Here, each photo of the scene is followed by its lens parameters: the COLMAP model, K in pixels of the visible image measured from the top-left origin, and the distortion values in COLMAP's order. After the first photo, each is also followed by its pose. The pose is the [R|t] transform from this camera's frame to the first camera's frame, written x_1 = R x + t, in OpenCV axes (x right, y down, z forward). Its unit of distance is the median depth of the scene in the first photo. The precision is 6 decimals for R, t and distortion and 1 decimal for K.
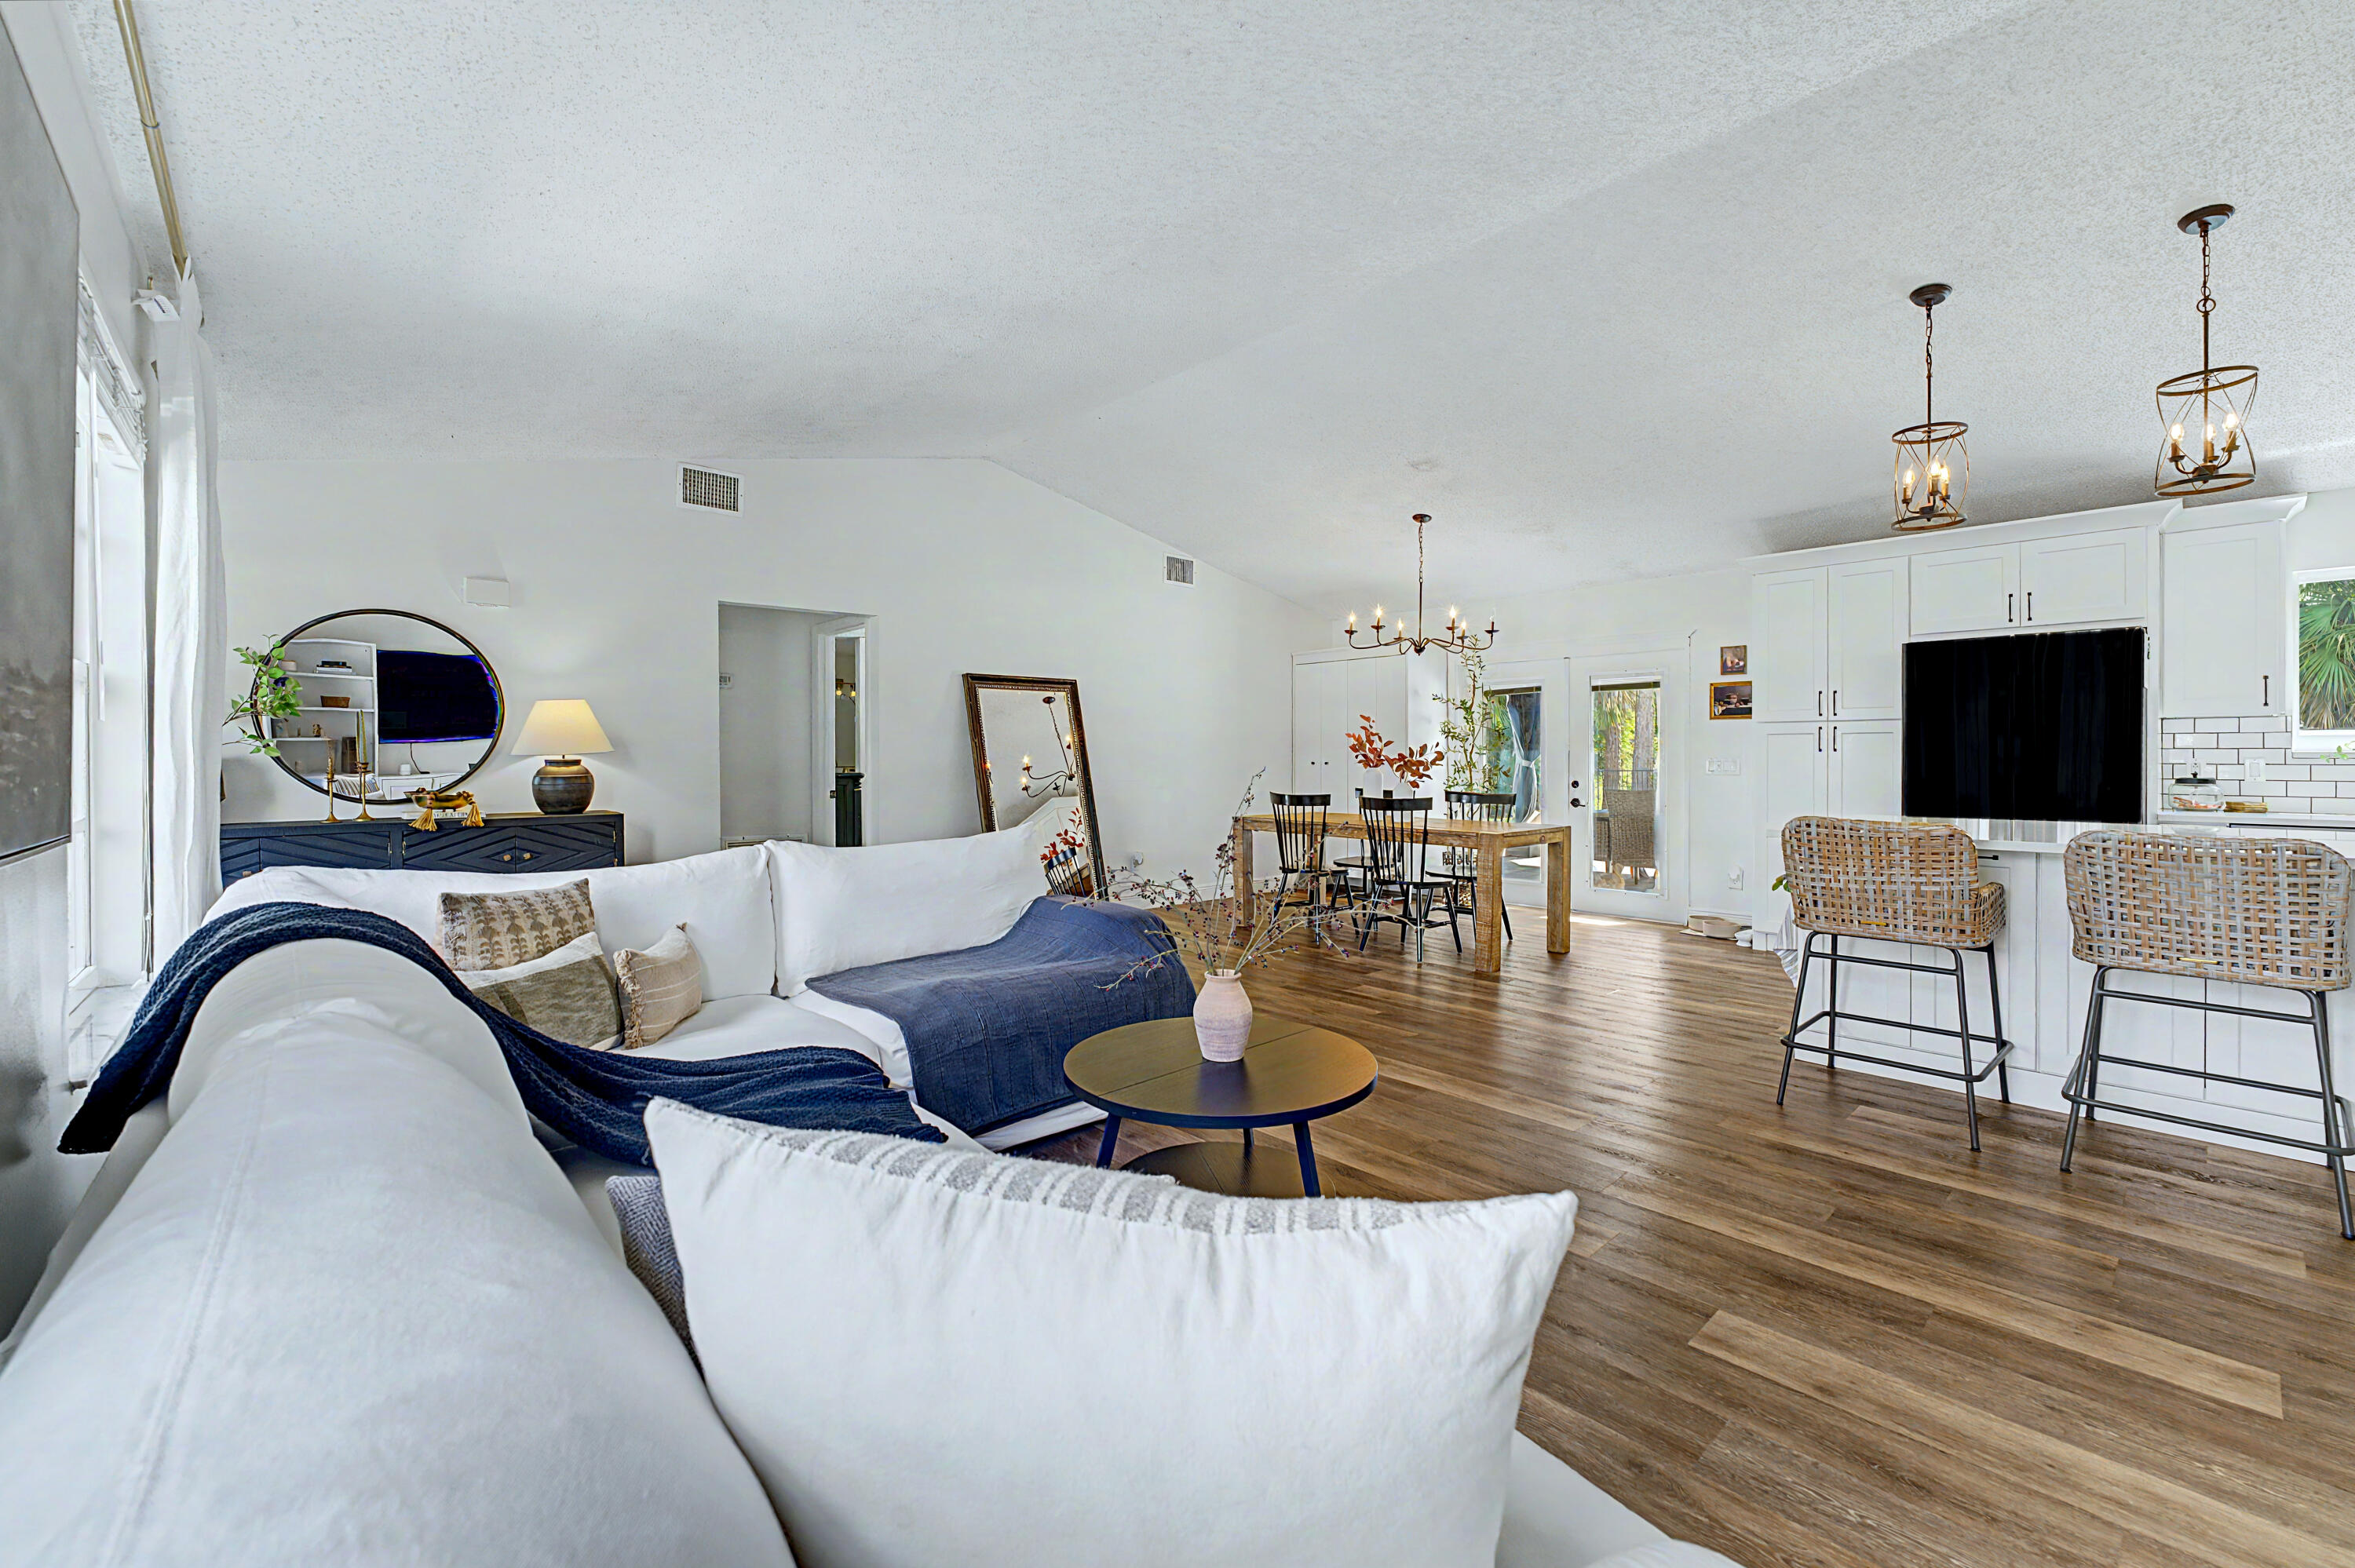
lens RADIAL K [[955.1, 0, 1164.8], [0, 955.1, 774.1], [0, 0, 1]] dist [0.001158, -0.000736]
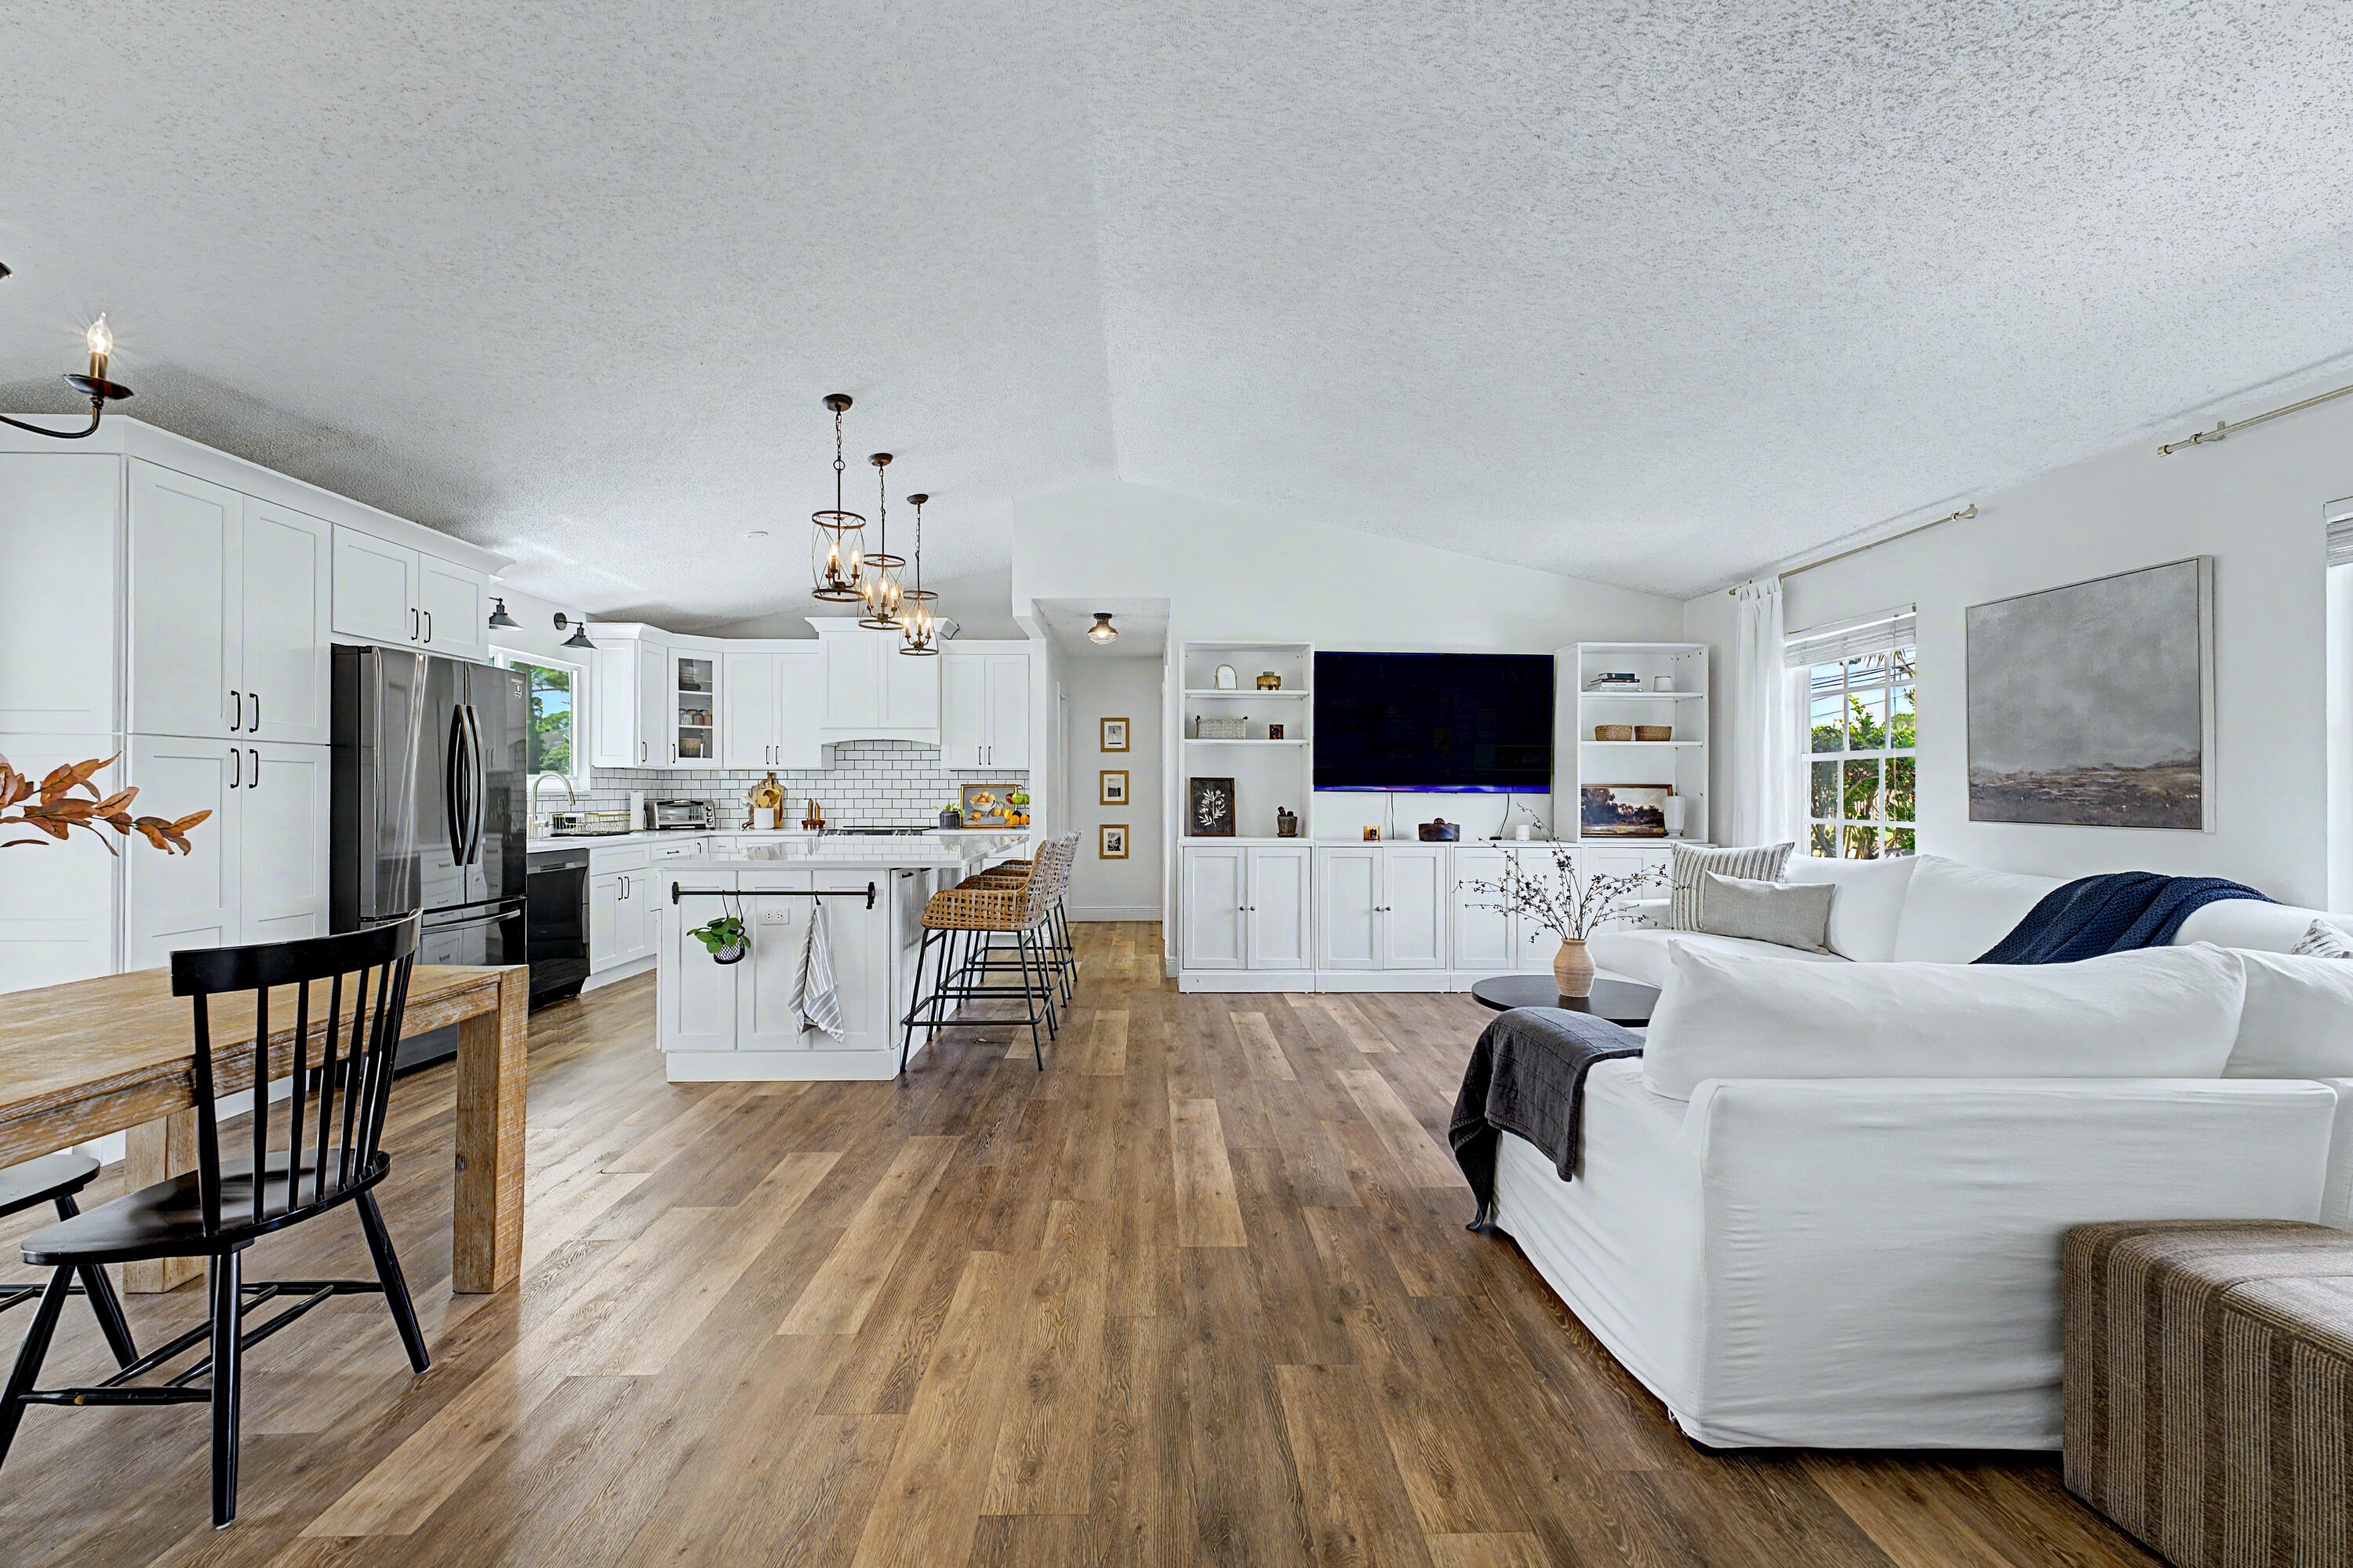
lens RADIAL K [[957.0, 0, 1186.9], [0, 957.0, 796.9], [0, 0, 1]] dist [0.001458, -0.000021]
pose [[-0.769289, -0.001226, 0.638900, -0.158067], [0.015015, 0.999687, 0.019998, -0.018641], [-0.638725, 0.024977, -0.769030, 0.938828]]
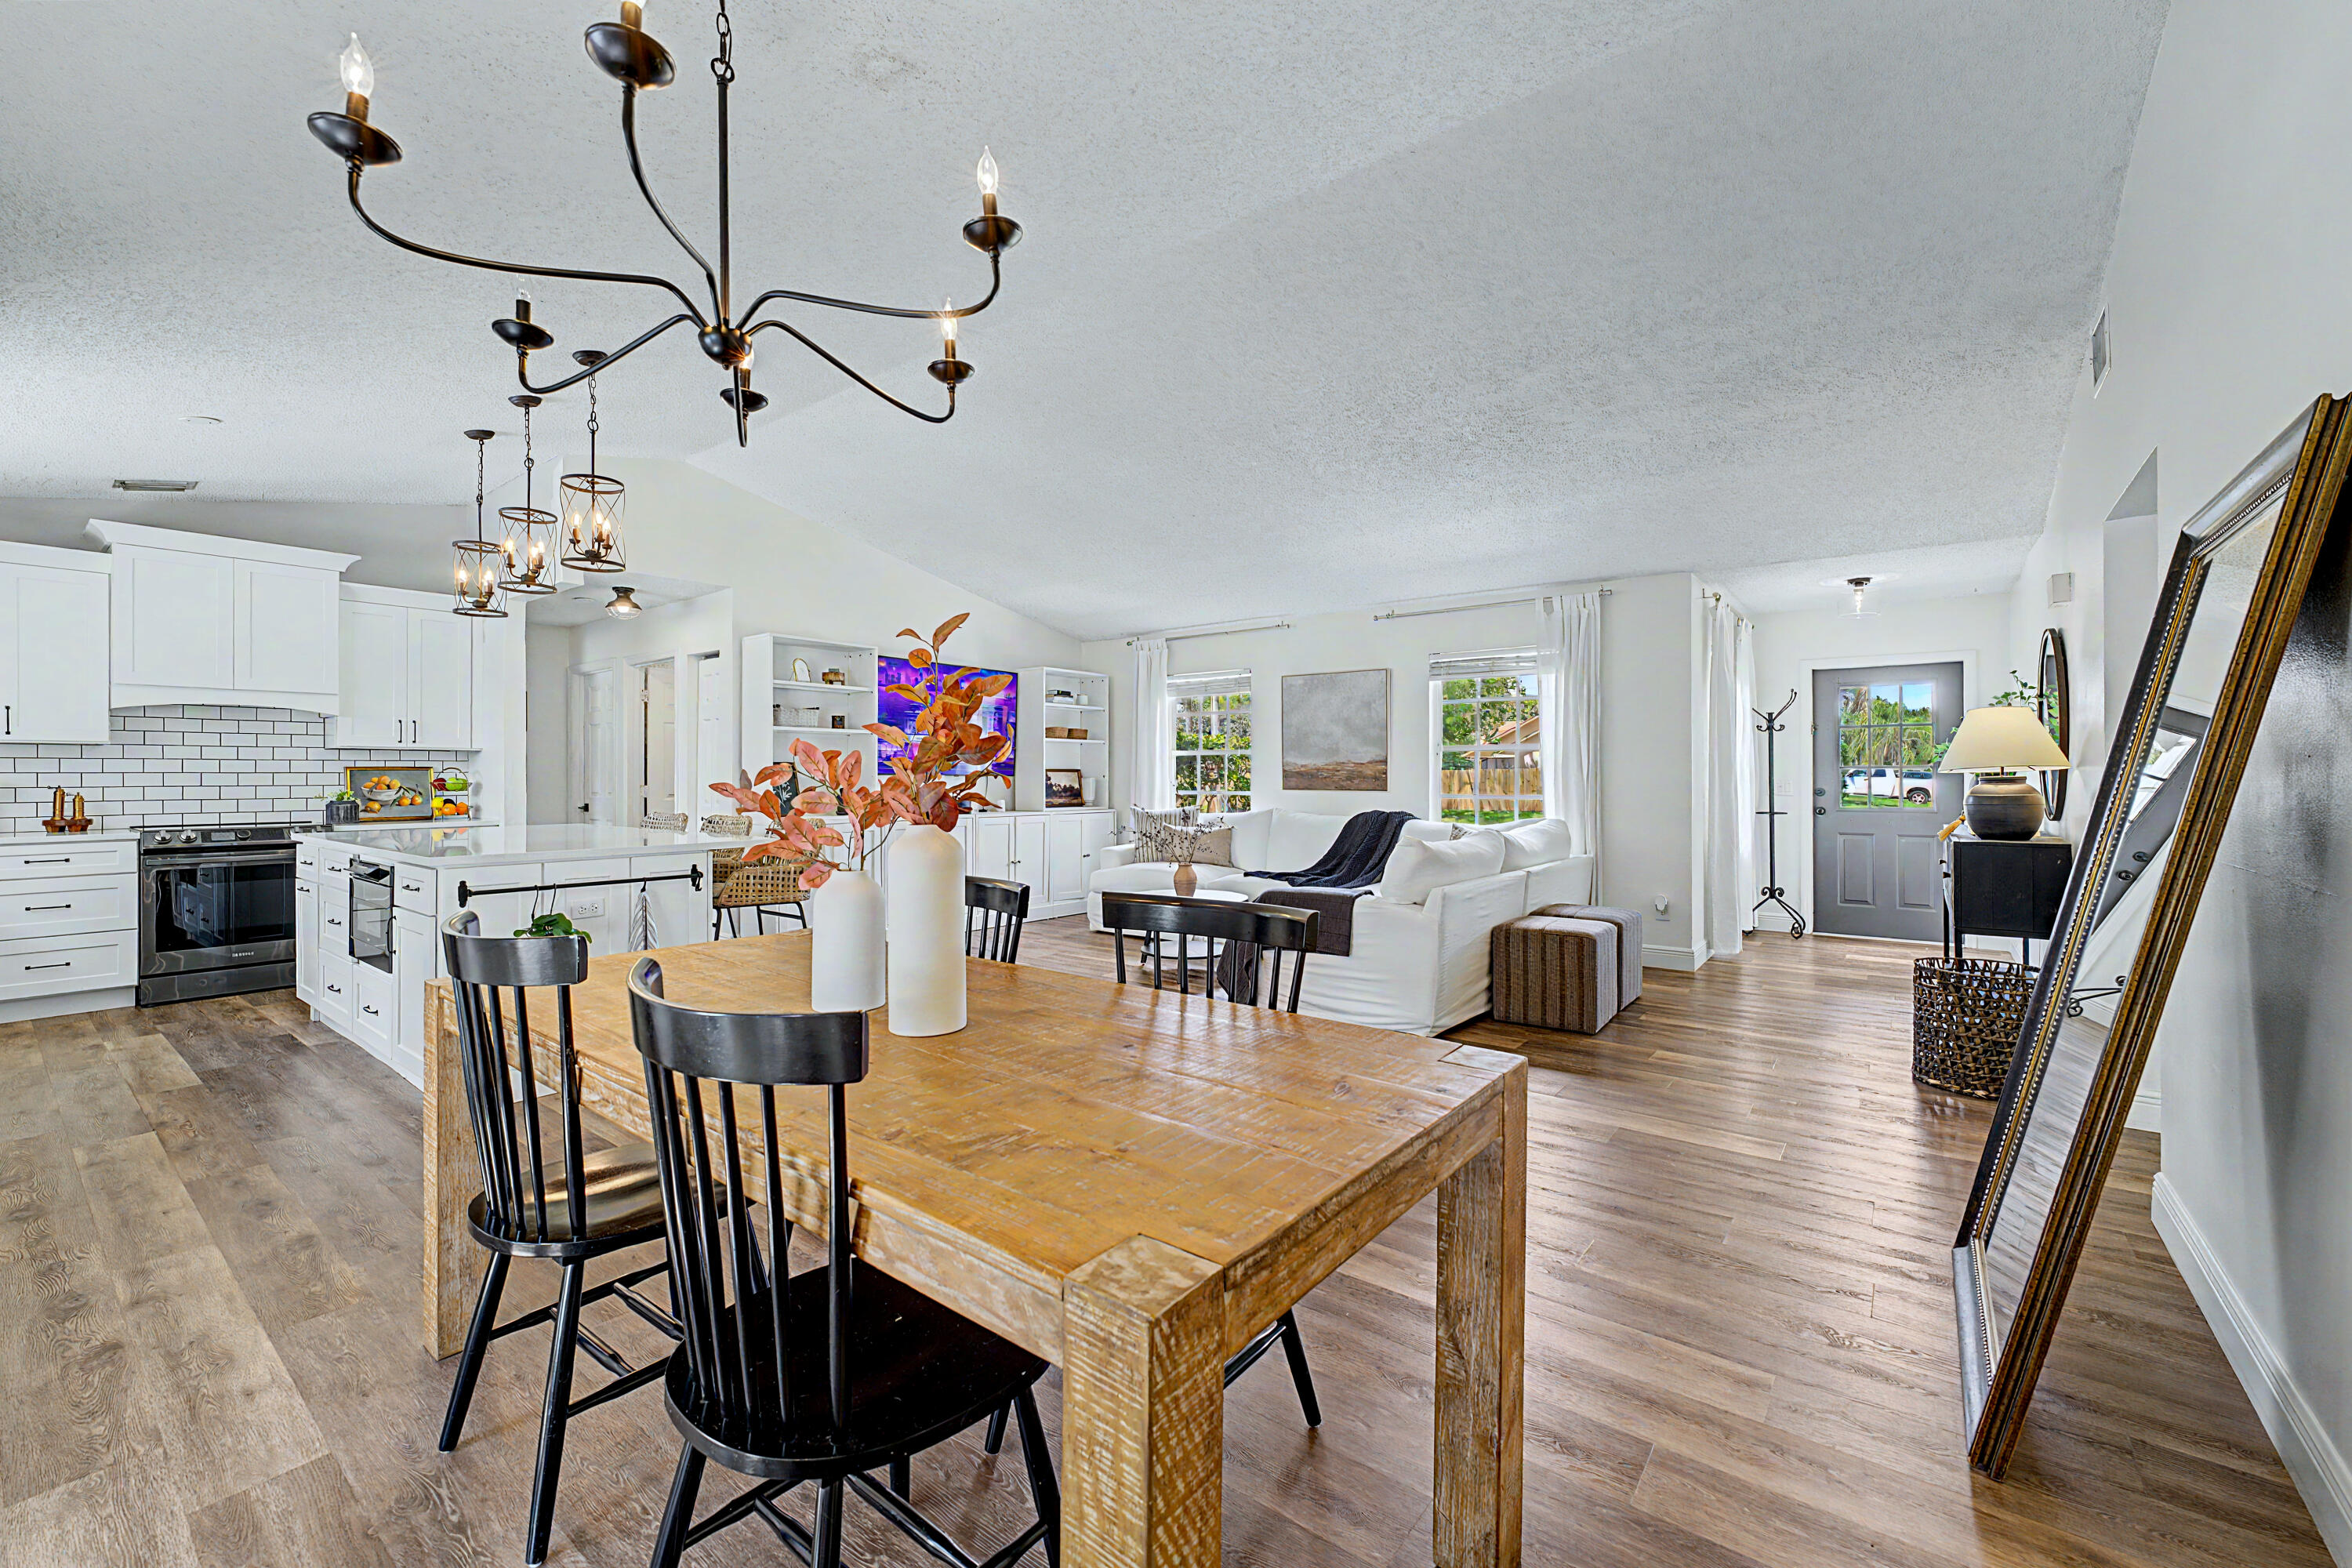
lens RADIAL K [[954.0, 0, 1176.1], [0, 954.0, 771.9], [0, 0, 1]] dist [0.001158, -0.000736]
pose [[-0.983010, 0.003272, -0.183521, 0.198400], [-0.000079, 0.999834, 0.018247, -0.026189], [0.183551, 0.017952, -0.982846, 1.261884]]
